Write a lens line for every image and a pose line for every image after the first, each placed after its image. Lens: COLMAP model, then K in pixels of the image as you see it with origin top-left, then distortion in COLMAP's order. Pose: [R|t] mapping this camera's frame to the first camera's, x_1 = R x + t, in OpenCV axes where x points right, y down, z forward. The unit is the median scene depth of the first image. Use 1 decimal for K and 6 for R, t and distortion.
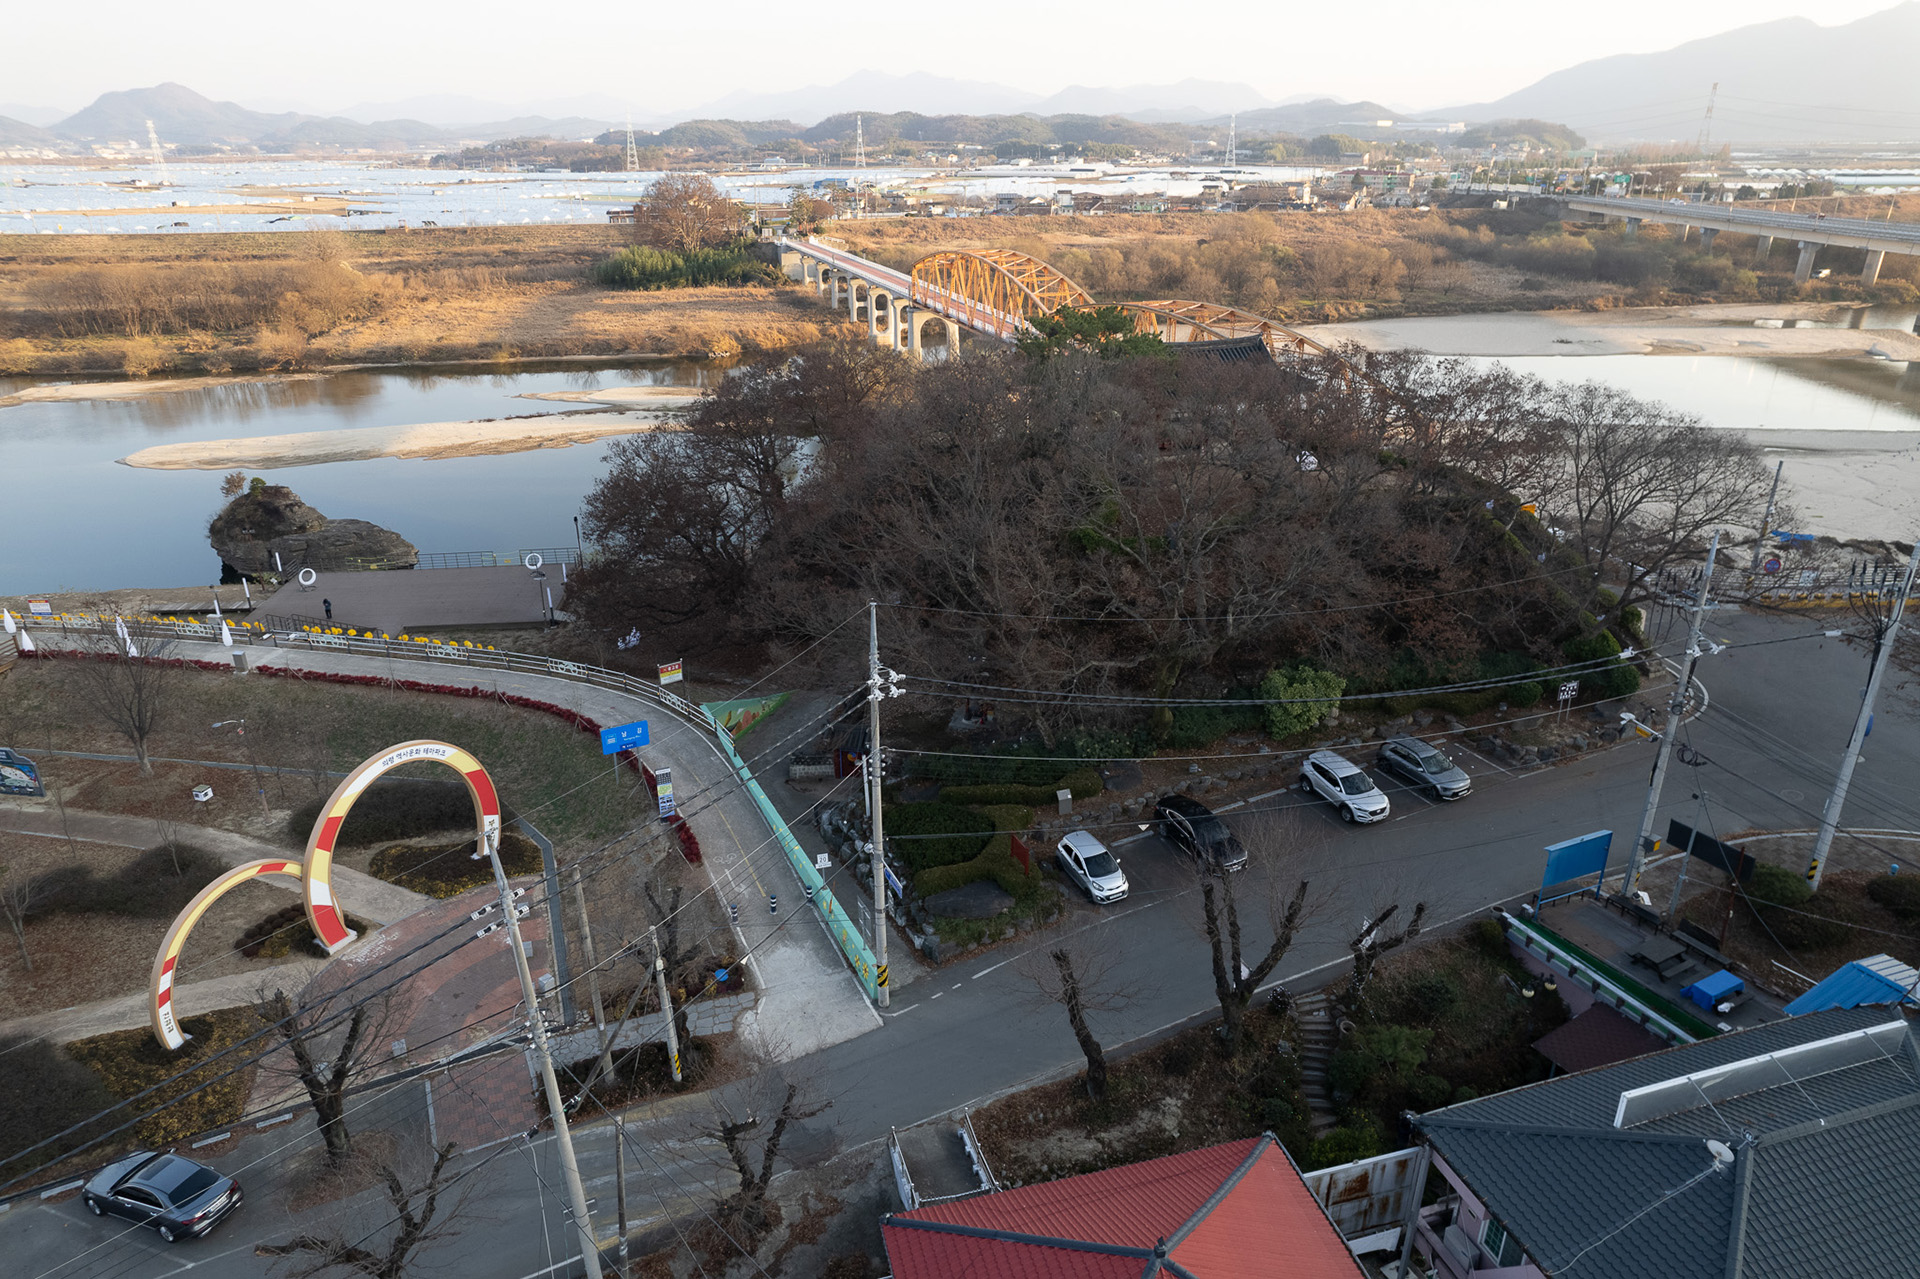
lens RADIAL K [[1215.2, 0, 944.5], [0, 1215.2, 643.5], [0, 0, 1]] dist [-0.076384, 0.063884]
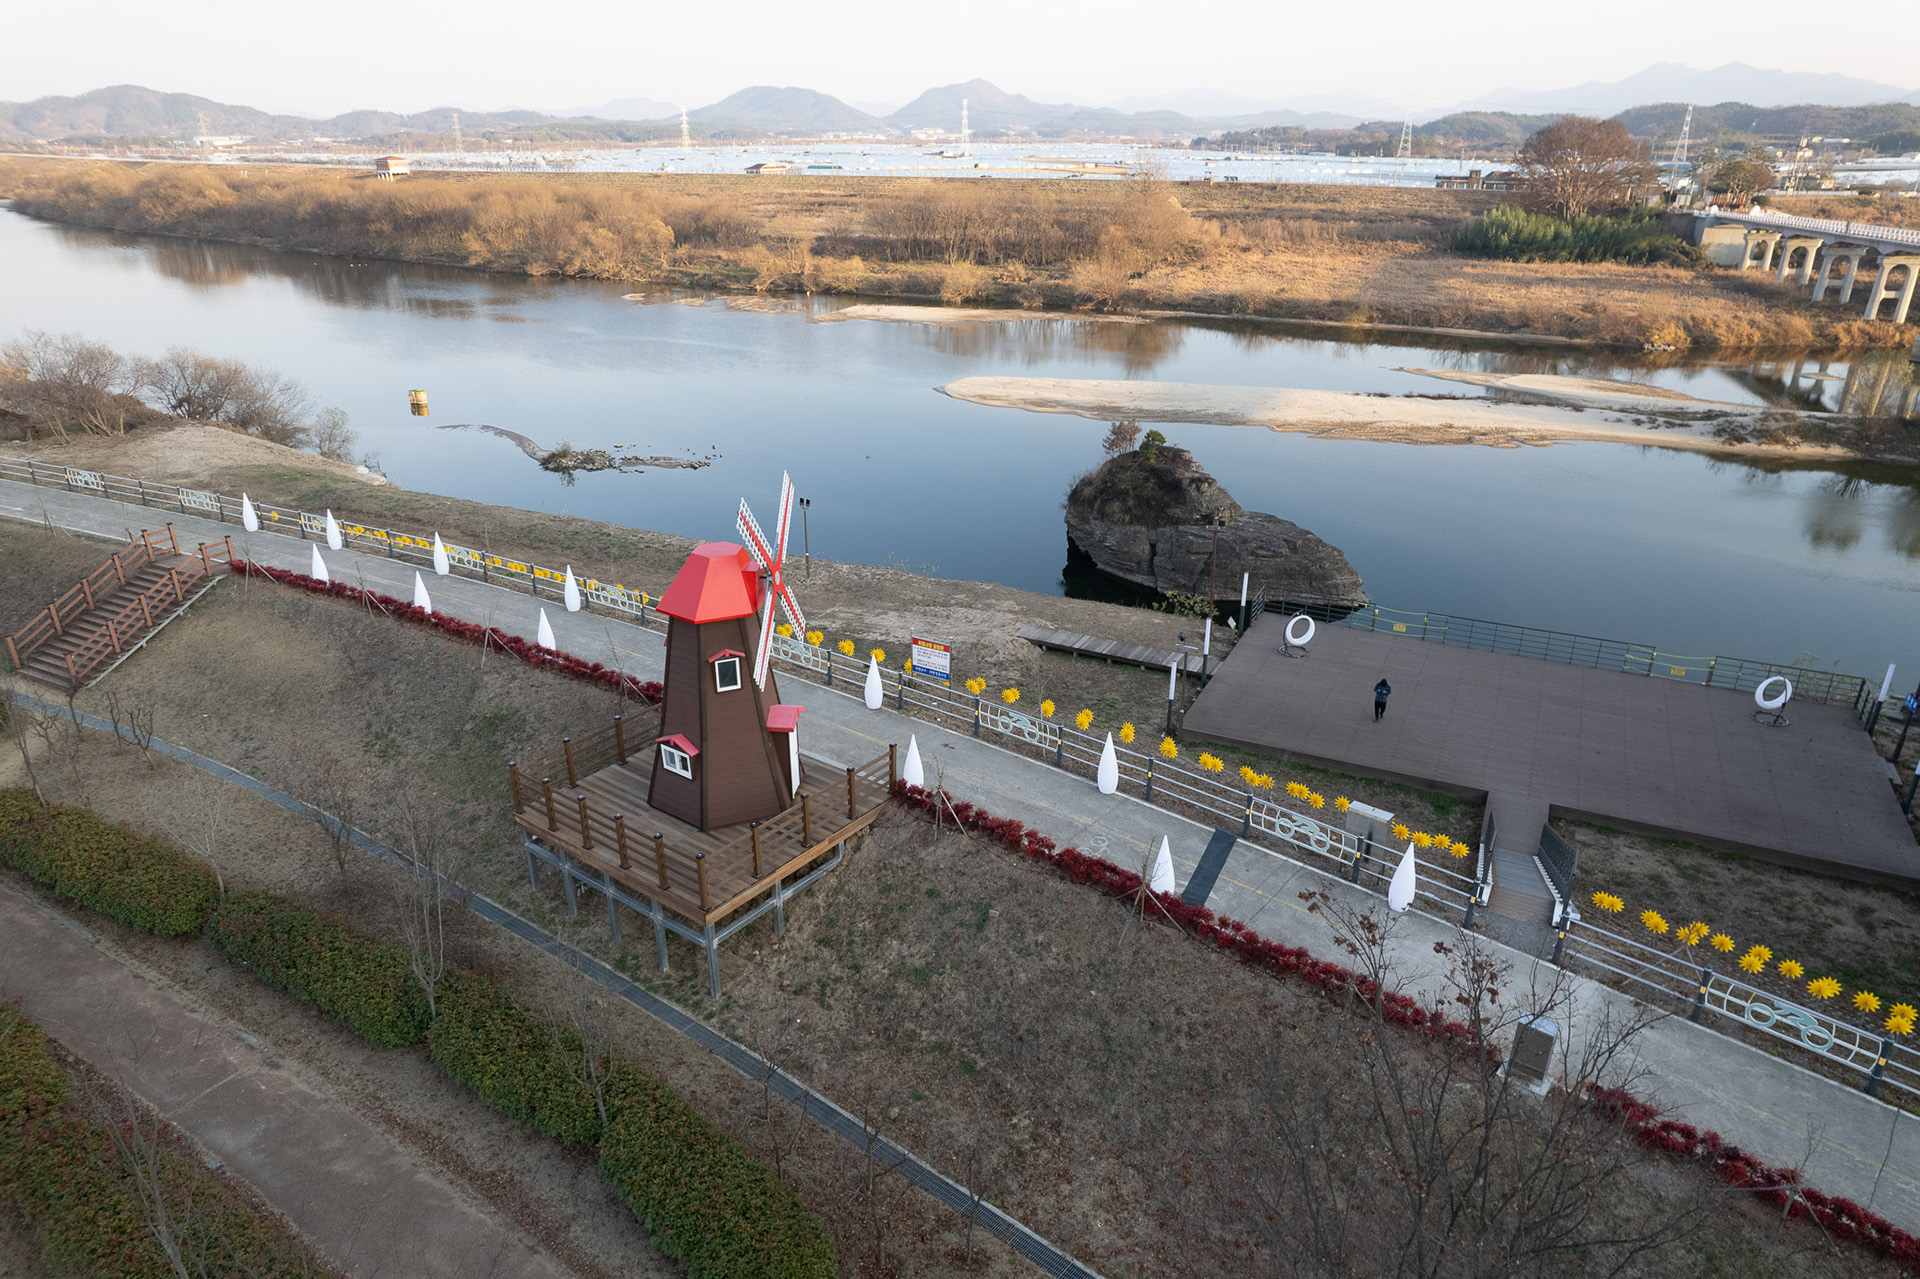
lens RADIAL K [[1215.2, 0, 953.9], [0, 1215.2, 640.3], [0, 0, 1]] dist [-0.076384, 0.063884]
pose [[0.852613, 0.207796, -0.479450, -0.142296], [-0.207921, 0.976679, 0.053547, -0.016899], [0.479395, 0.054033, 0.875934, 0.159602]]
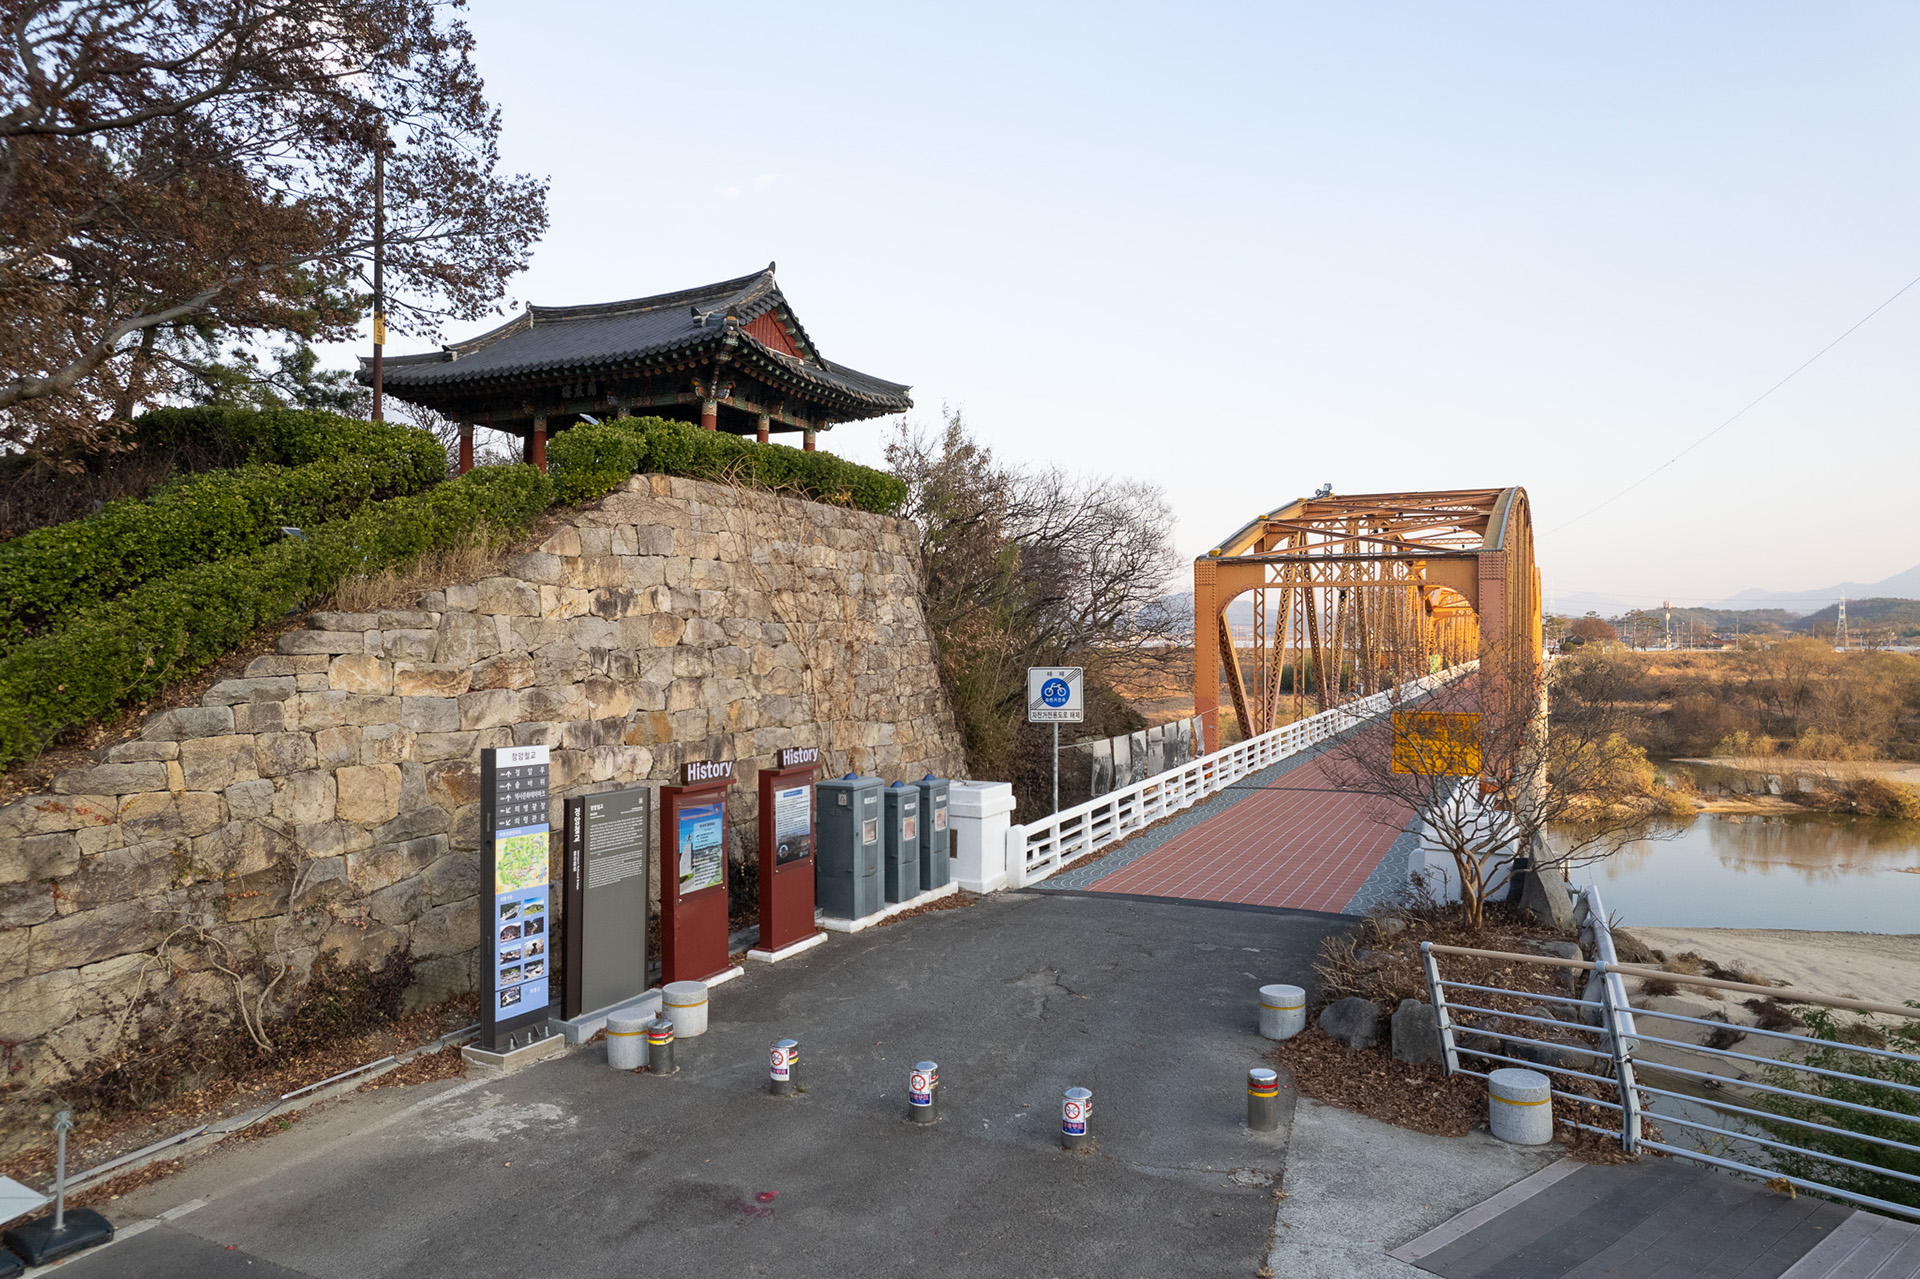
lens RADIAL K [[1215.2, 0, 953.8], [0, 1215.2, 649.5], [0, 0, 1]] dist [-0.076384, 0.063884]
pose [[0.733660, 0.014611, -0.679360, 0.165034], [-0.270548, 0.923390, -0.272313, -0.012985], [0.623336, 0.383585, 0.681407, 0.231588]]
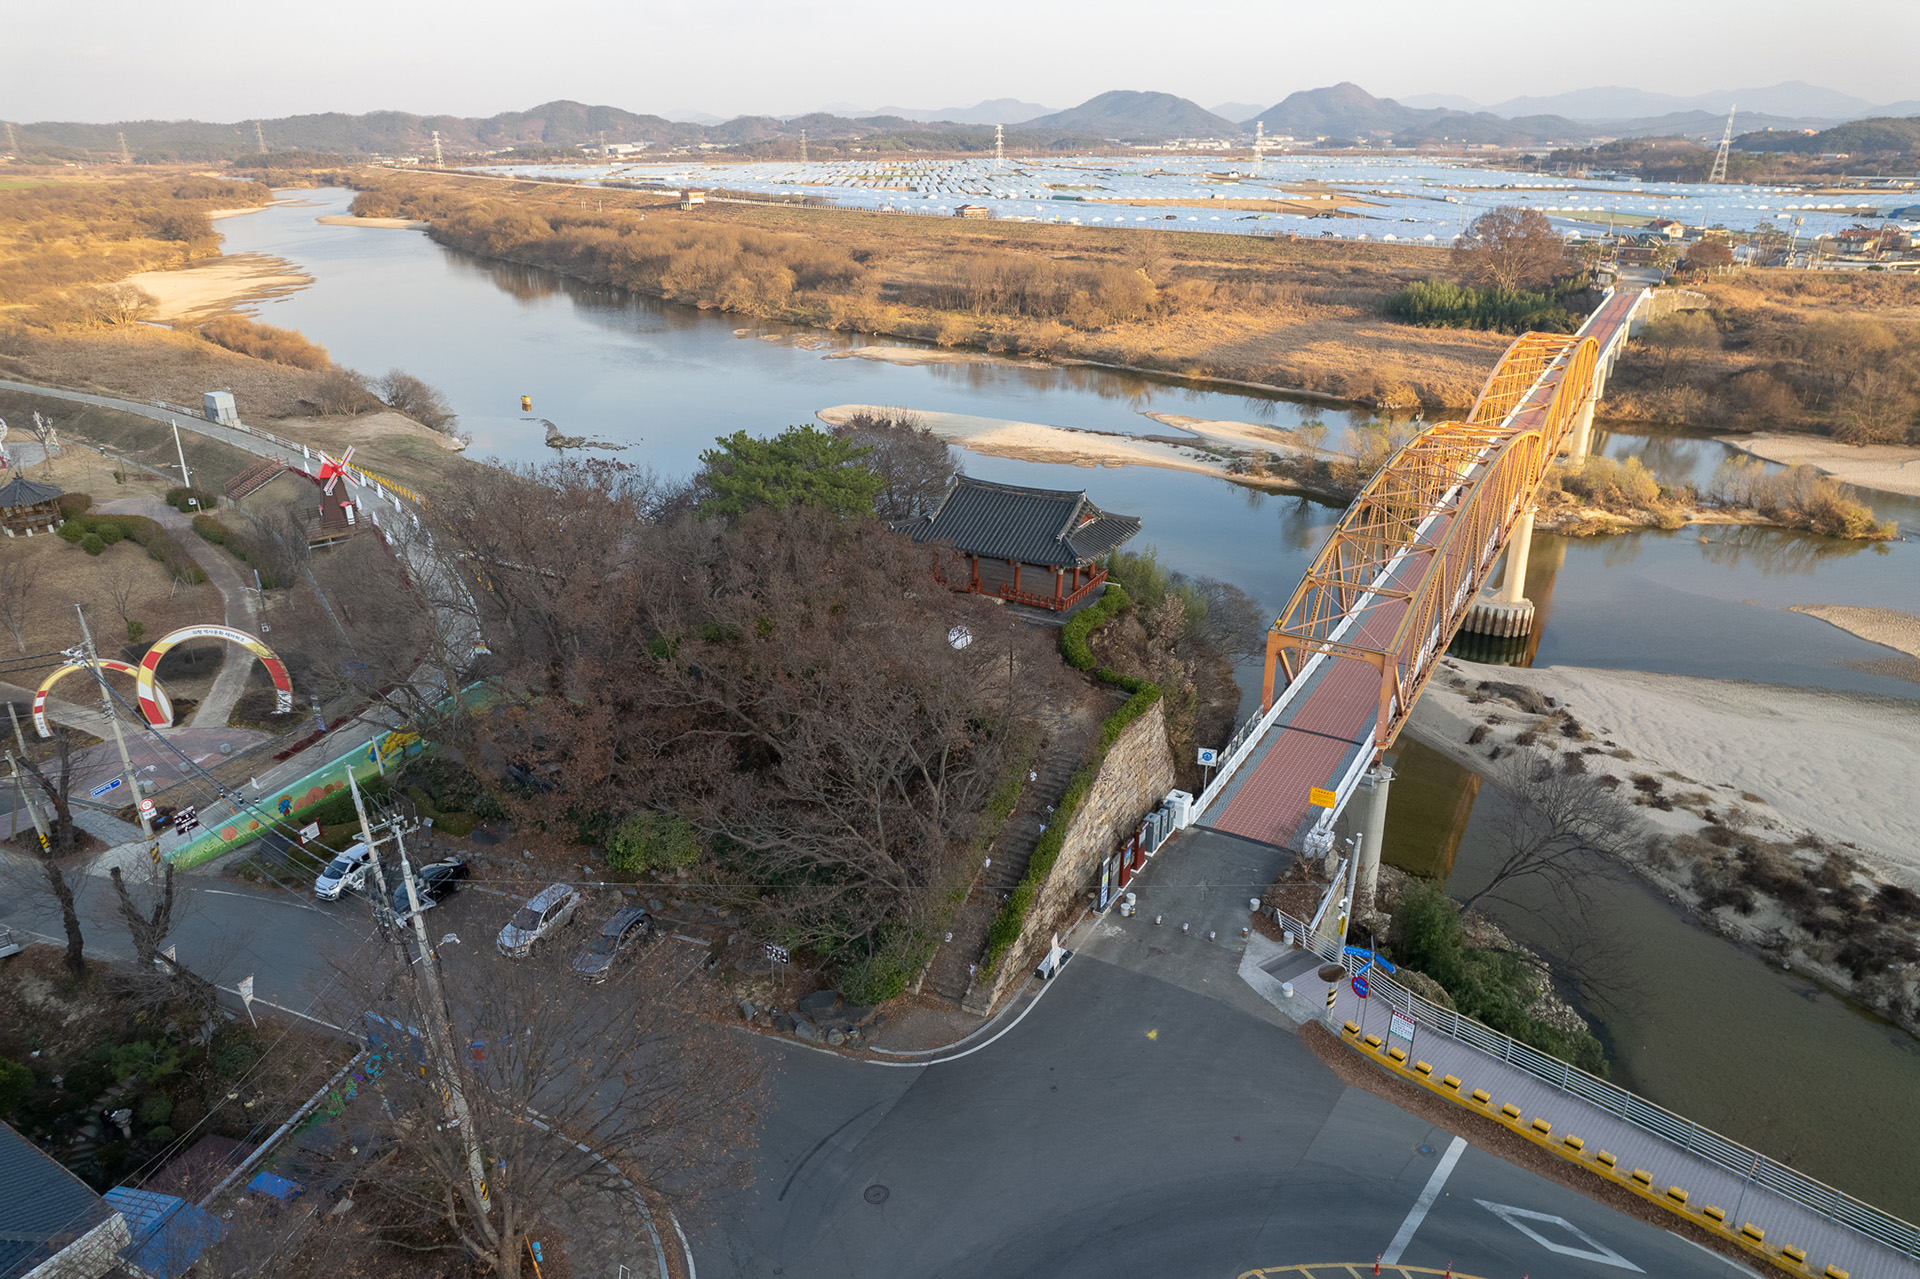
lens RADIAL K [[1215.2, 0, 958.1], [0, 1215.2, 650.8], [0, 0, 1]] dist [-0.076384, 0.063884]
pose [[0.676632, 0.292332, -0.675804, 0.233518], [-0.286044, 0.950083, 0.124582, -0.065395], [0.678490, 0.109014, 0.726476, 0.091361]]
